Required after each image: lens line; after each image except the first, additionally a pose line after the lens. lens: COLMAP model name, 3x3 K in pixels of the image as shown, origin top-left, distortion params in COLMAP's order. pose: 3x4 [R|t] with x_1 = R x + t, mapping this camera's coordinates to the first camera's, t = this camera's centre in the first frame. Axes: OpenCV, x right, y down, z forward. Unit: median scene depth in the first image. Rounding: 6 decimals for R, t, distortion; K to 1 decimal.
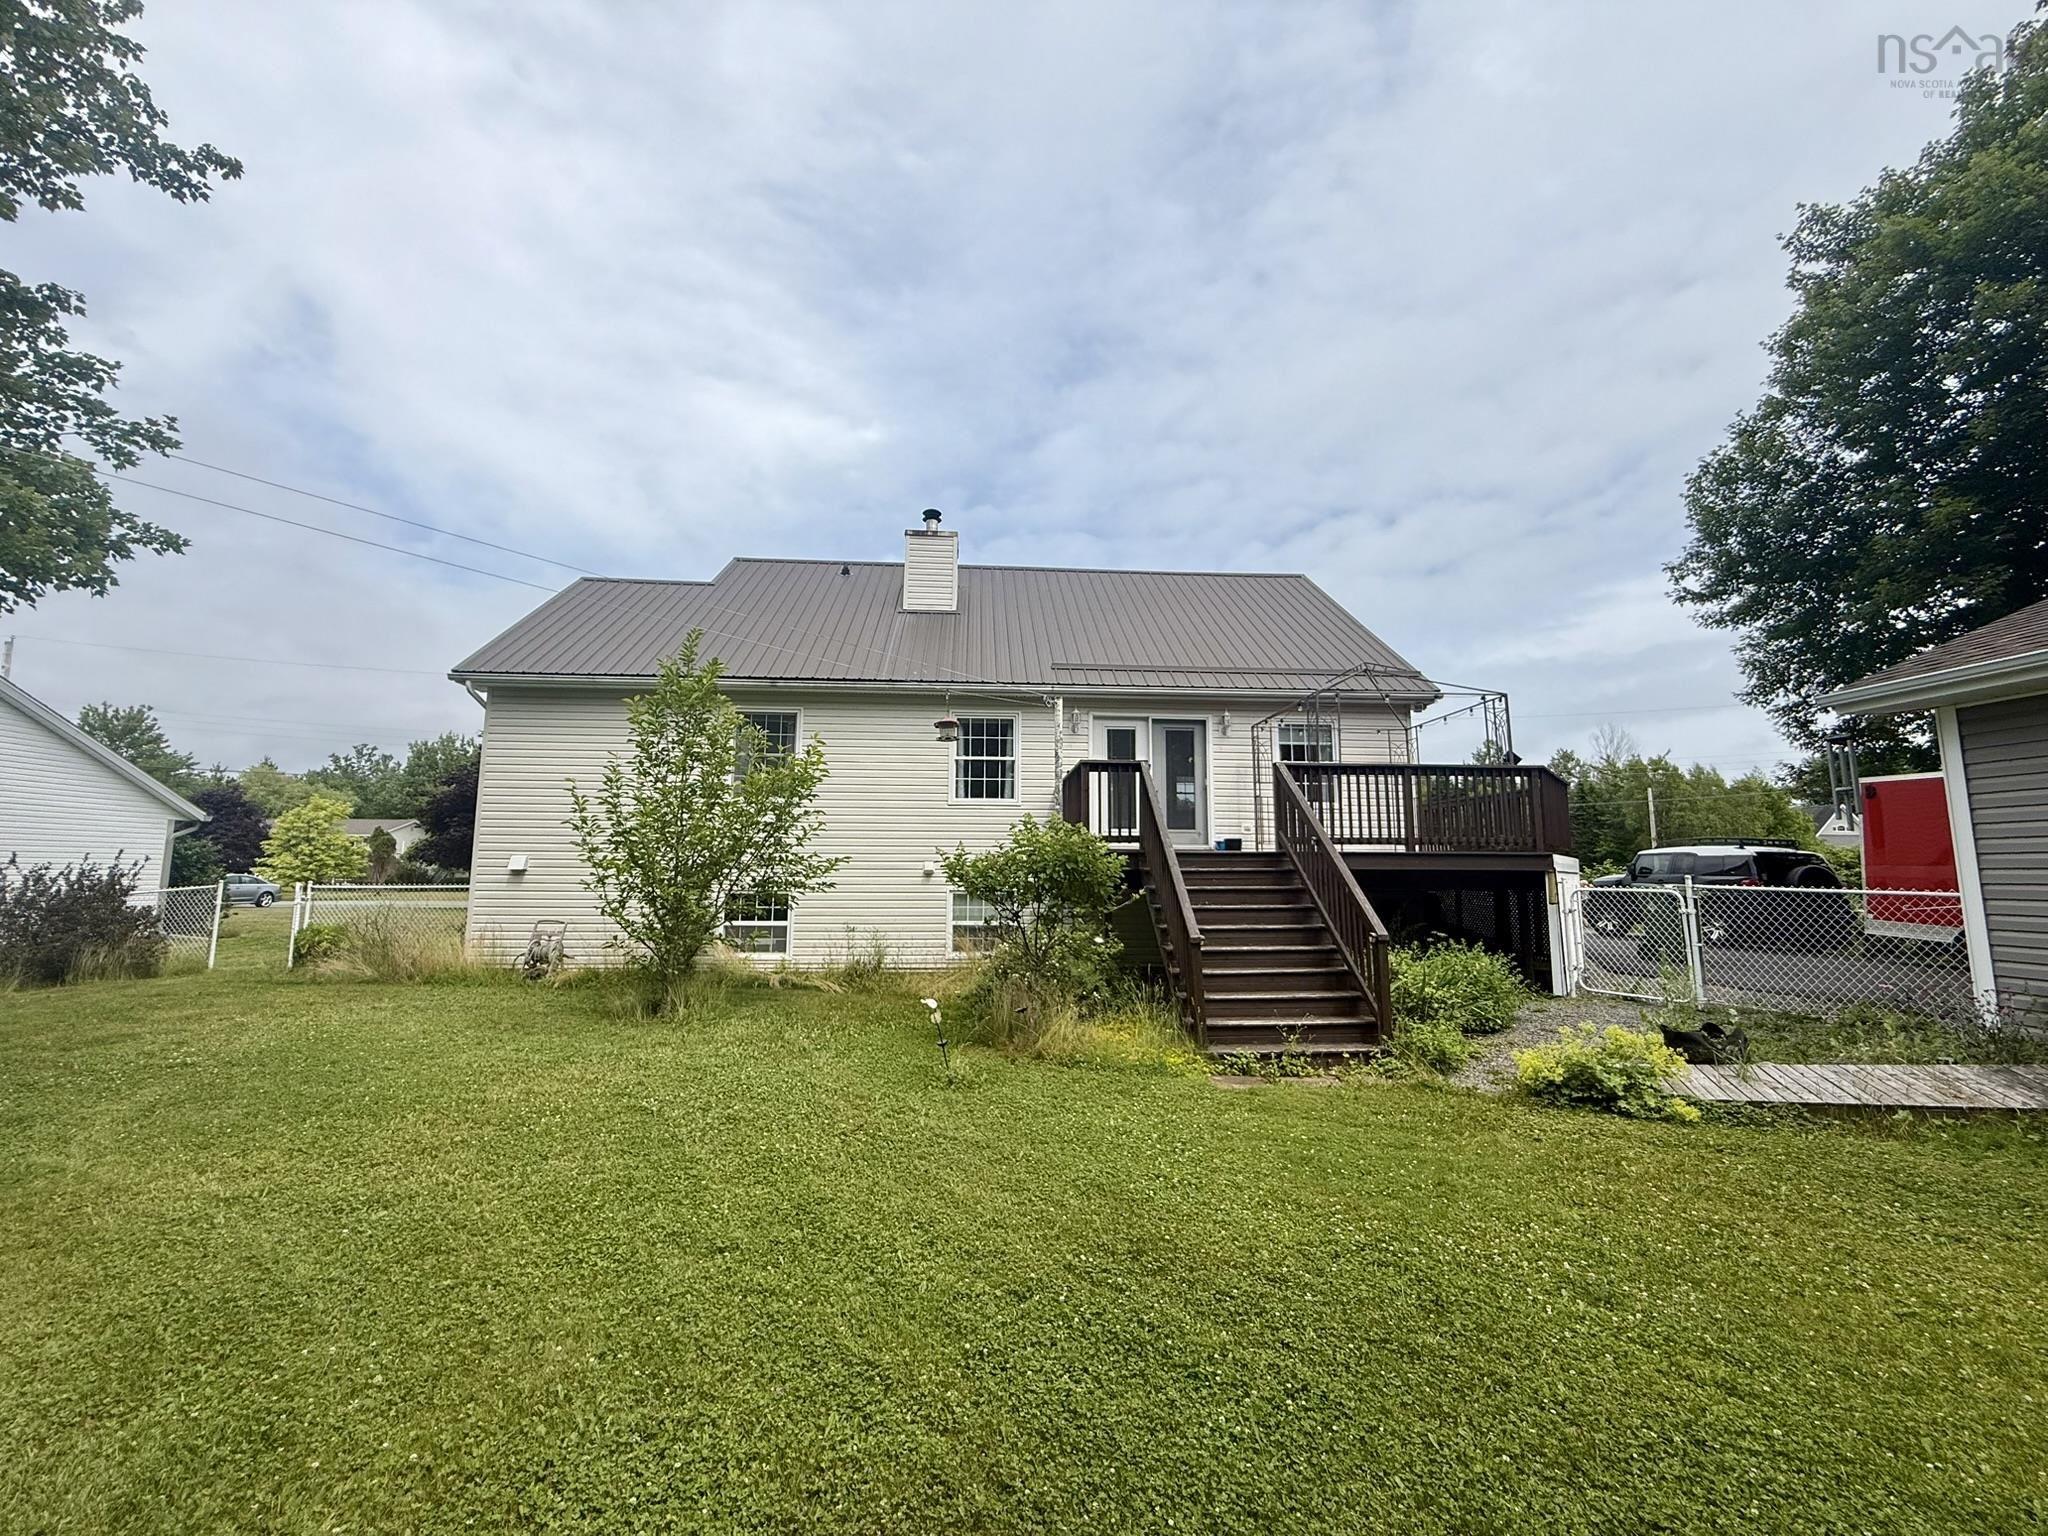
lens RADIAL K [[811.4, 0, 1027.3], [0, 811.4, 772.5], [0, 0, 1]] dist [-0.000492, -0.000420]
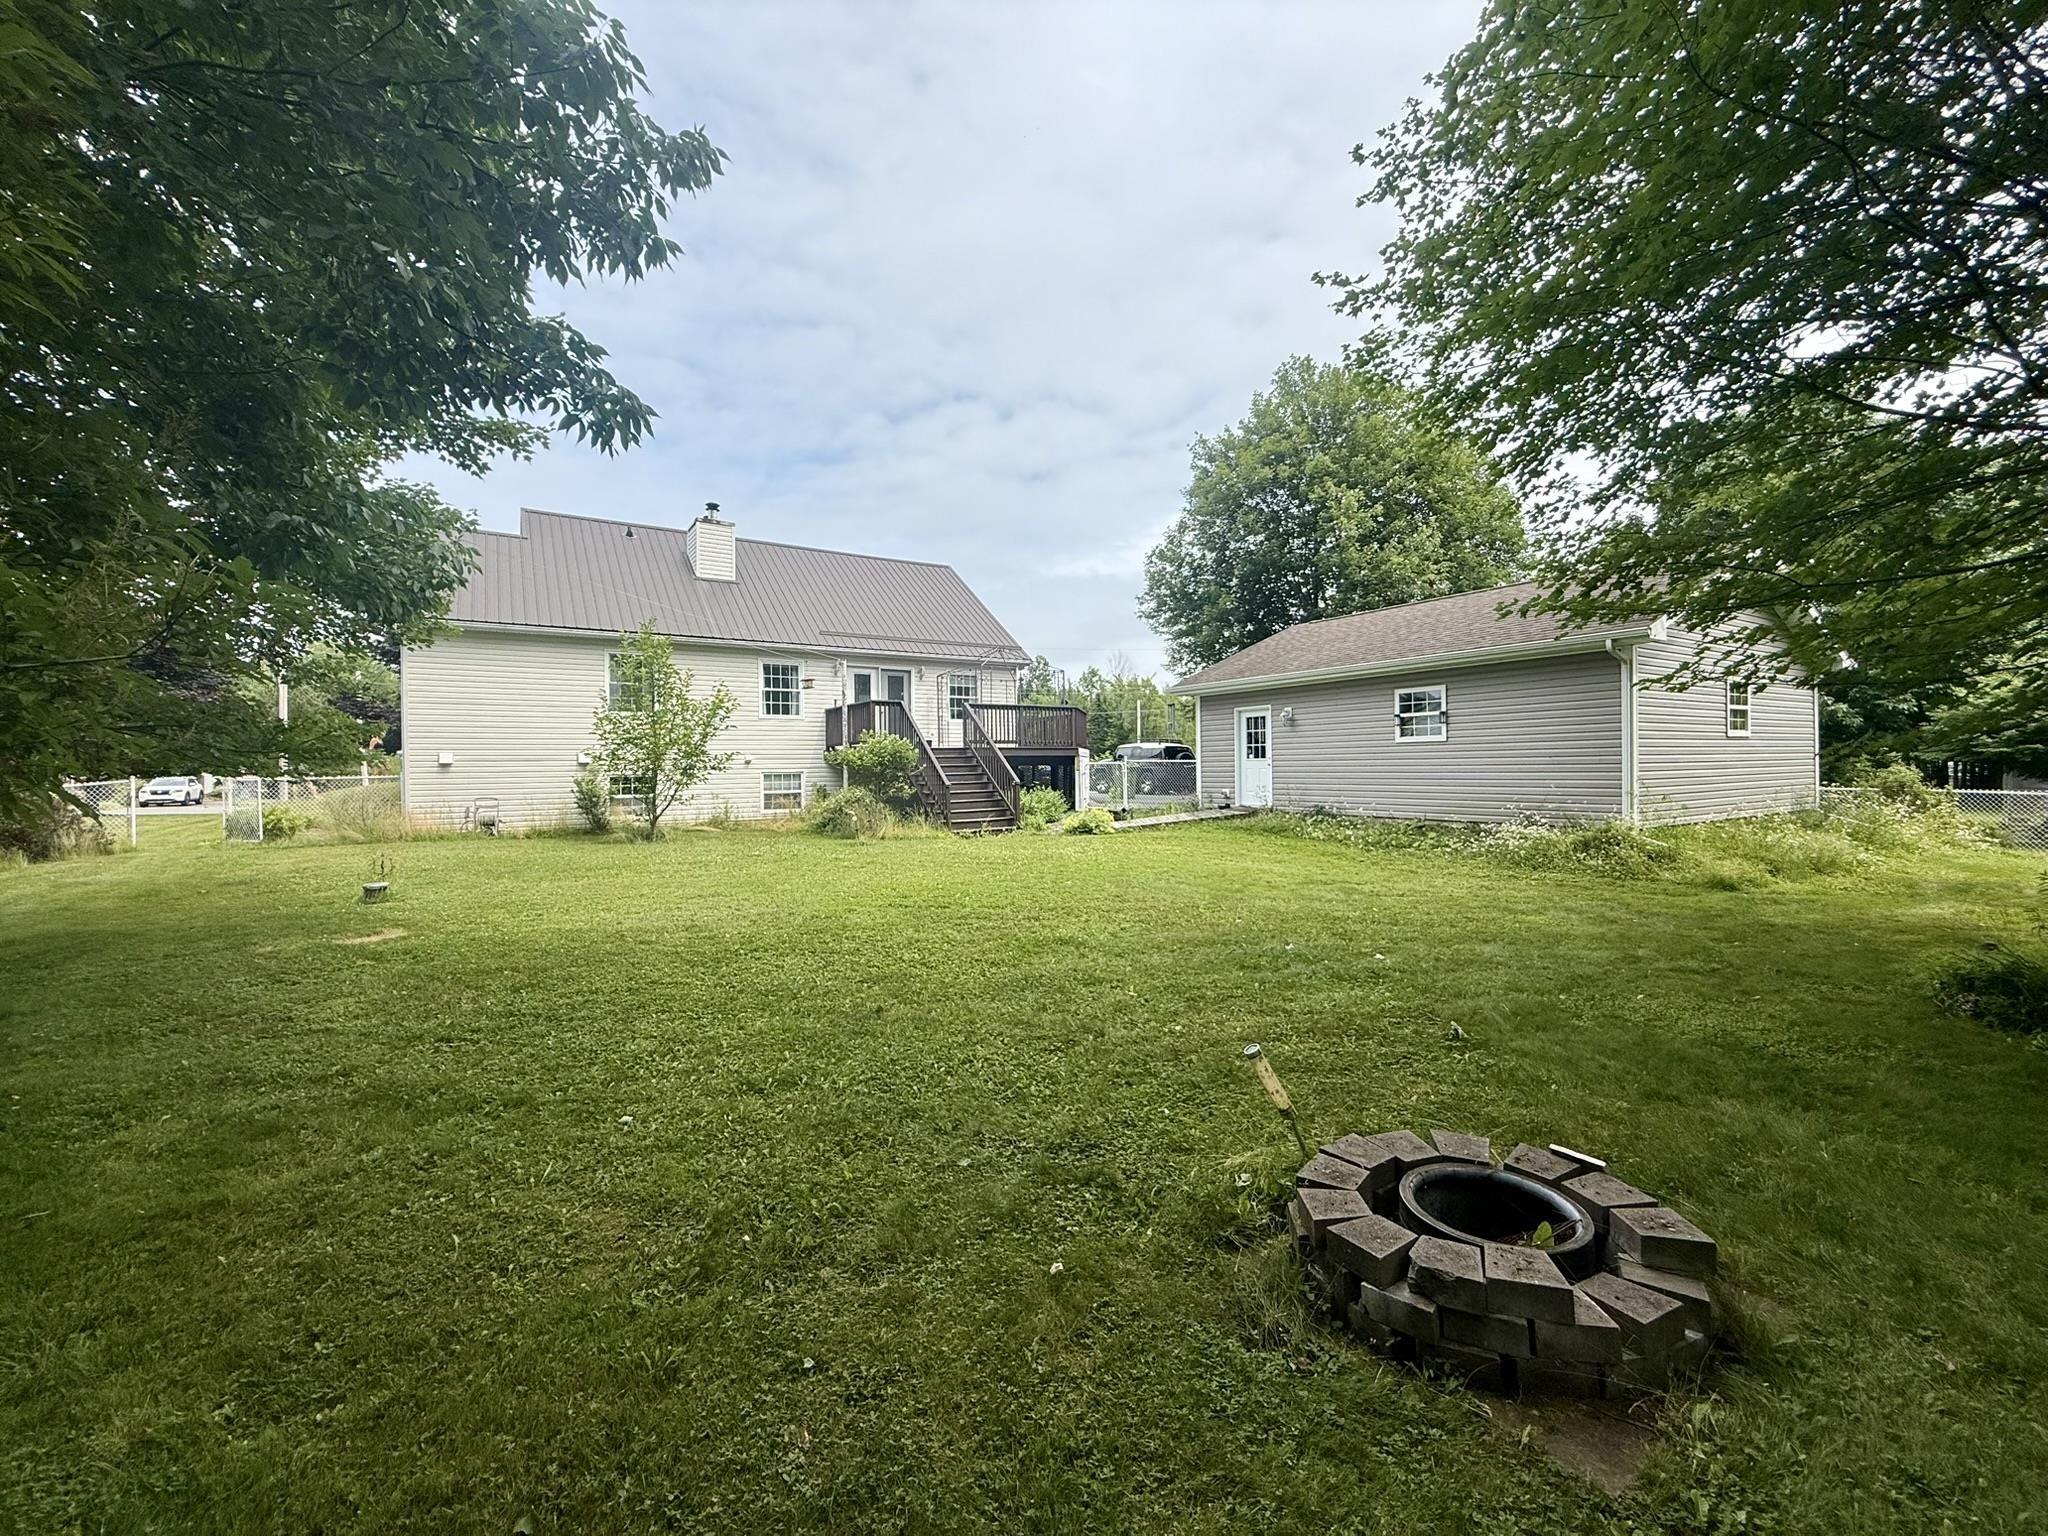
lens RADIAL K [[811.4, 0, 1027.3], [0, 811.4, 772.5], [0, 0, 1]] dist [-0.000492, -0.000420]
pose [[0.873300, -0.020454, 0.486754, -0.423634], [-0.042206, 0.992186, 0.117415, -0.066154], [-0.485352, -0.123082, 0.865612, -0.654957]]
